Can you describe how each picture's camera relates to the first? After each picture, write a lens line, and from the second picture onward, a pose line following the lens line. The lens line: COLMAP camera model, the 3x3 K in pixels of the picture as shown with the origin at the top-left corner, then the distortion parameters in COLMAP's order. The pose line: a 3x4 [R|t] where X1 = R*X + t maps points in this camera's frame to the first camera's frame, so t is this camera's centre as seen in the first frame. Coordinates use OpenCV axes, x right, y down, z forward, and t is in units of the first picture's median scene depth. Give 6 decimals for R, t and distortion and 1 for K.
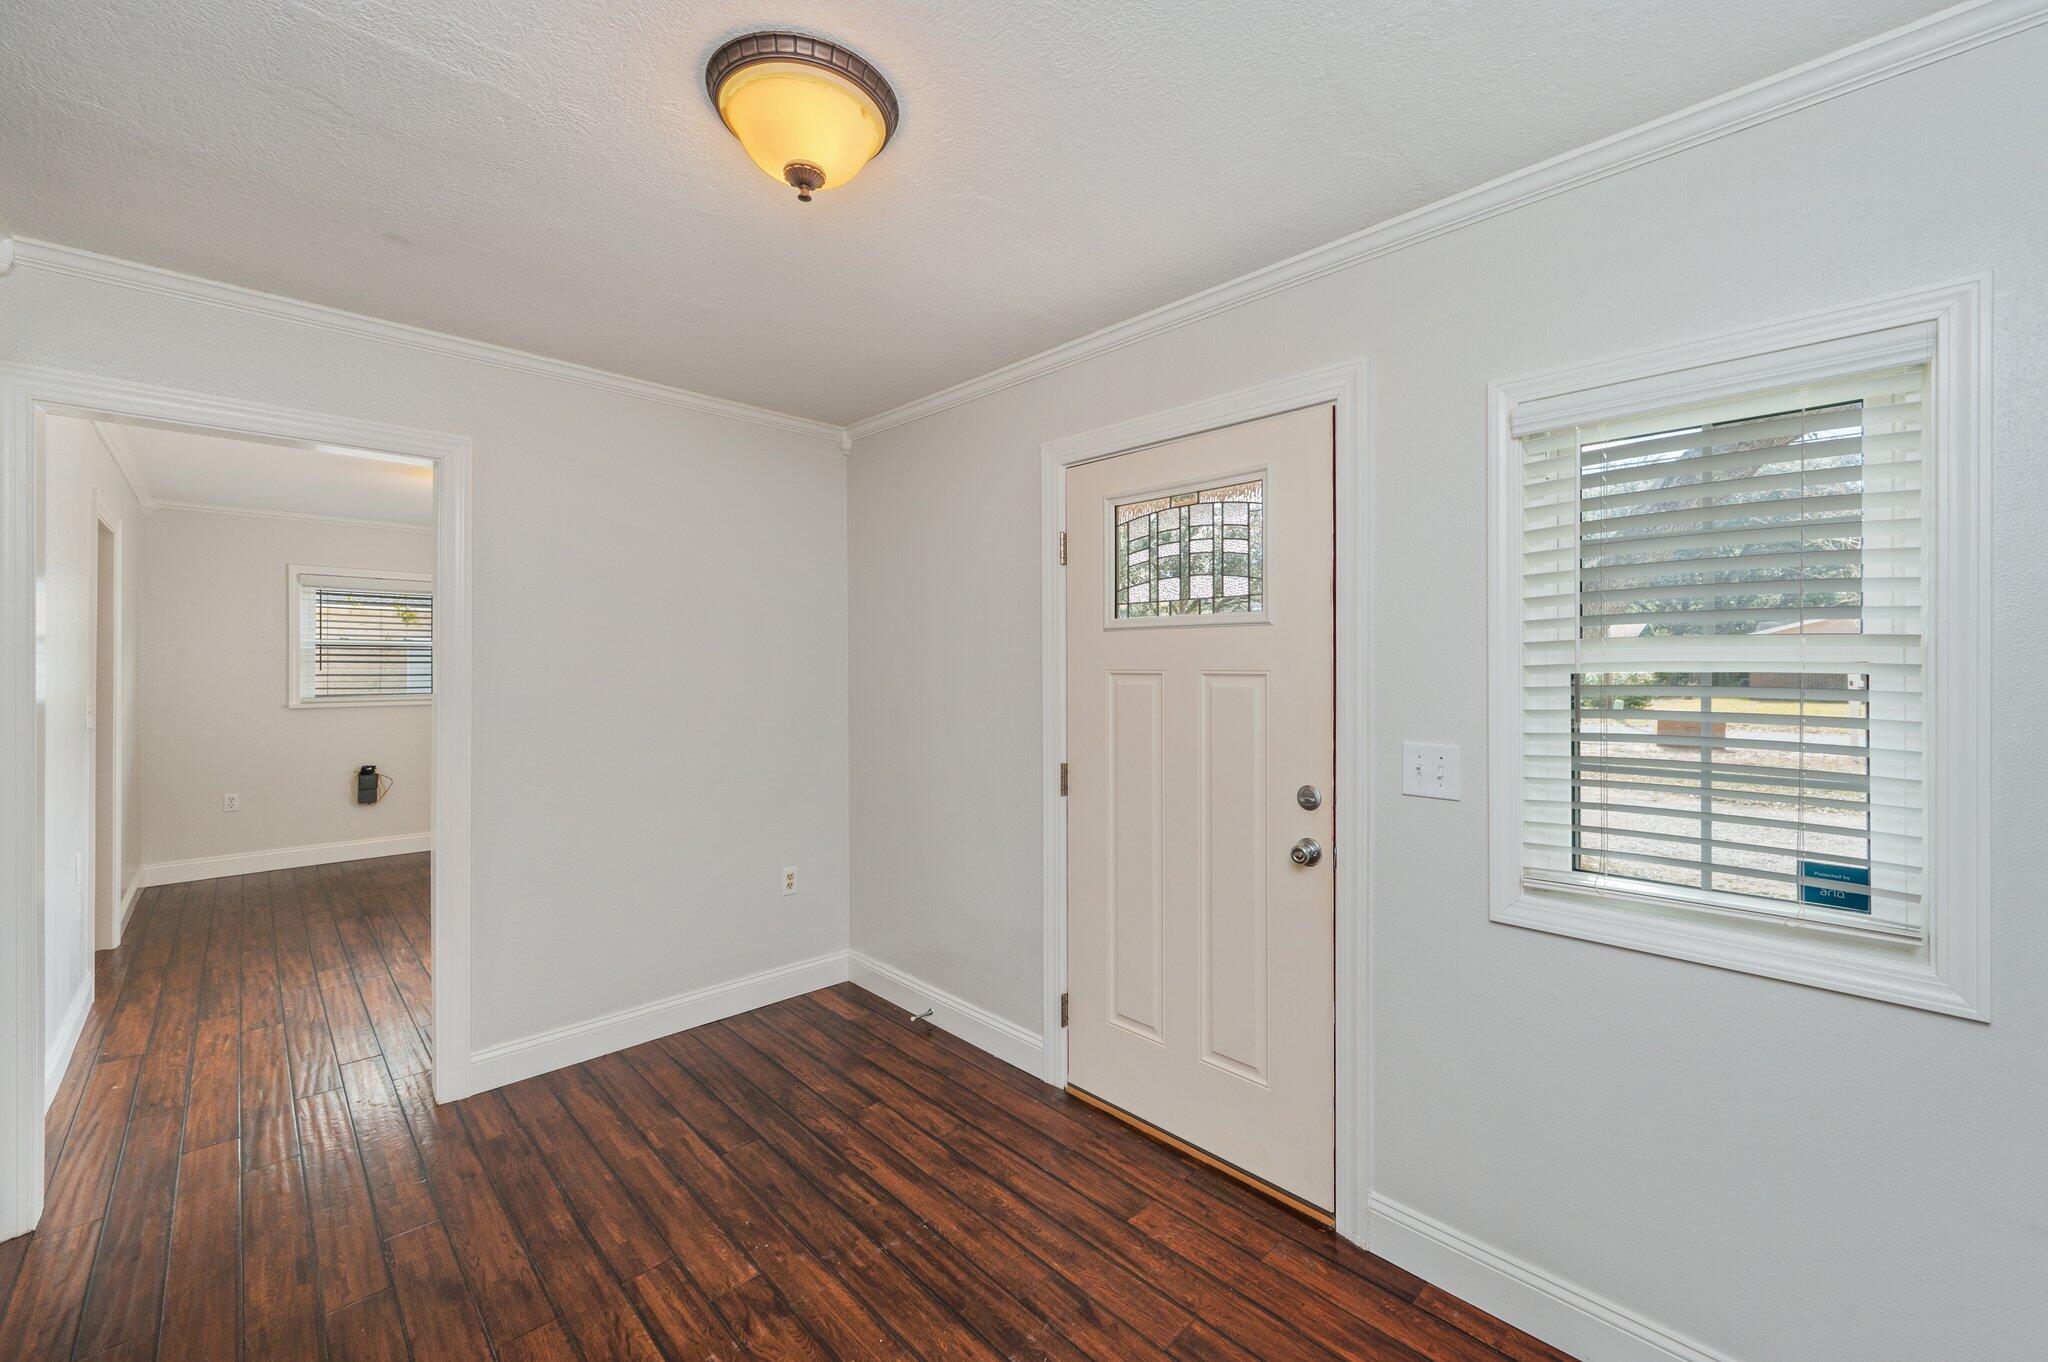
lens RADIAL K [[825.4, 0, 1033.1], [0, 825.4, 681.0], [0, 0, 1]] dist [0.005913, -0.000585]
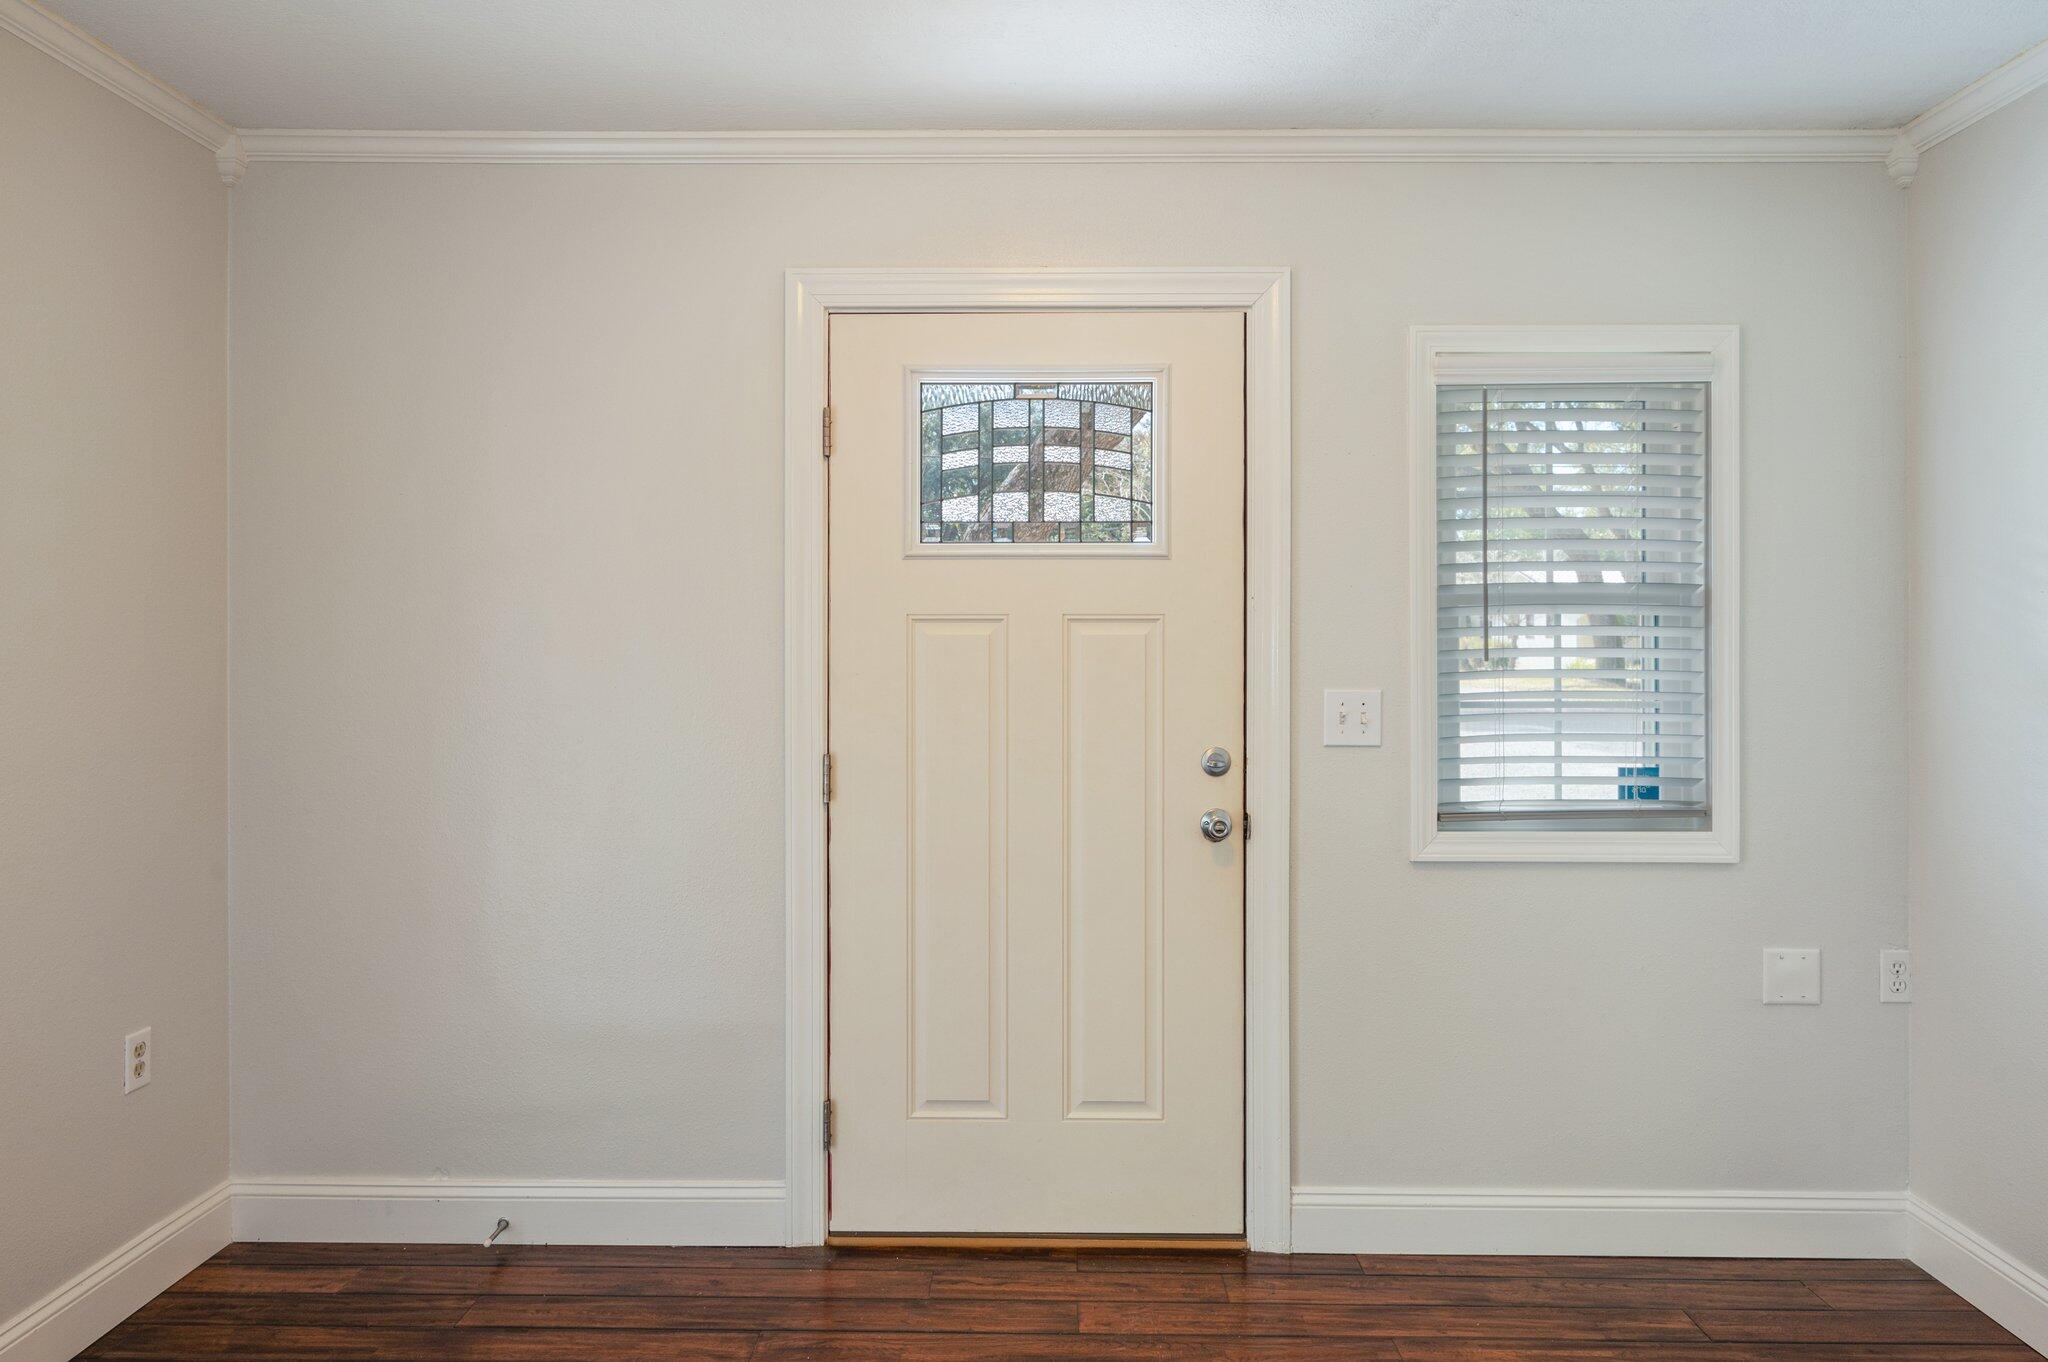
lens RADIAL K [[1281.8, 0, 1023.2], [0, 1281.8, 664.8], [0, 0, 1]] dist [-0.004821, 0.000247]
pose [[0.707432, -0.008735, 0.706728, -0.660164], [0.015390, 0.999877, -0.003048, 0.036895], [-0.706614, 0.013033, 0.707479, 0.173258]]
